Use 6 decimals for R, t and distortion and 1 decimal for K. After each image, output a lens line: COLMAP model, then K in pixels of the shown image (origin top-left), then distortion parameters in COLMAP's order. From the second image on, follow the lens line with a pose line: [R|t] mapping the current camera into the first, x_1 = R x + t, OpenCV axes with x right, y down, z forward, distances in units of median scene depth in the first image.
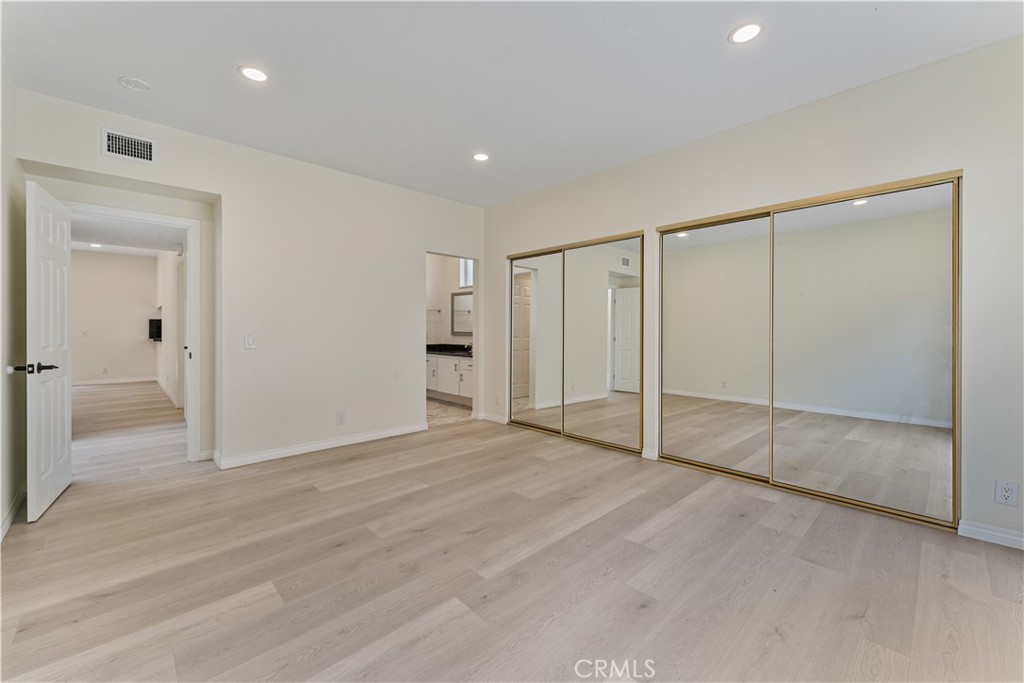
lens RADIAL K [[413.5, 0, 508.4], [0, 413.5, 331.4], [0, 0, 1]] dist [0.000592, 0.000150]
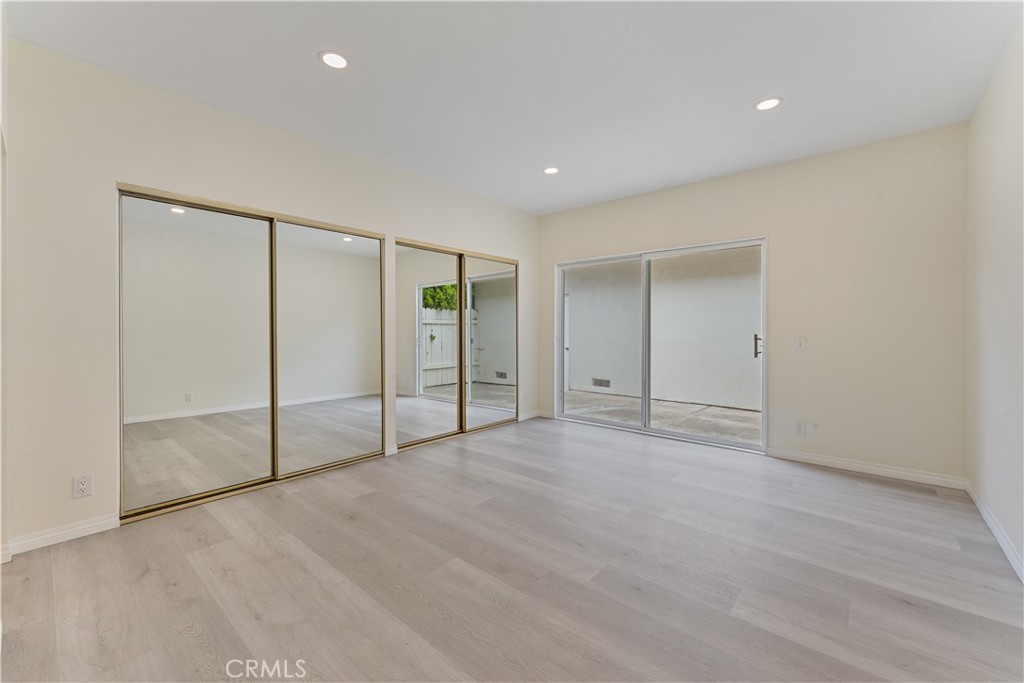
lens RADIAL K [[413.5, 0, 508.4], [0, 413.5, 331.4], [0, 0, 1]] dist [0.000592, 0.000150]
pose [[-0.102538, 0.003173, 0.994724, -0.748733], [0.005012, 0.999984, -0.002674, -0.001031], [-0.994716, 0.004711, -0.102552, 0.828694]]
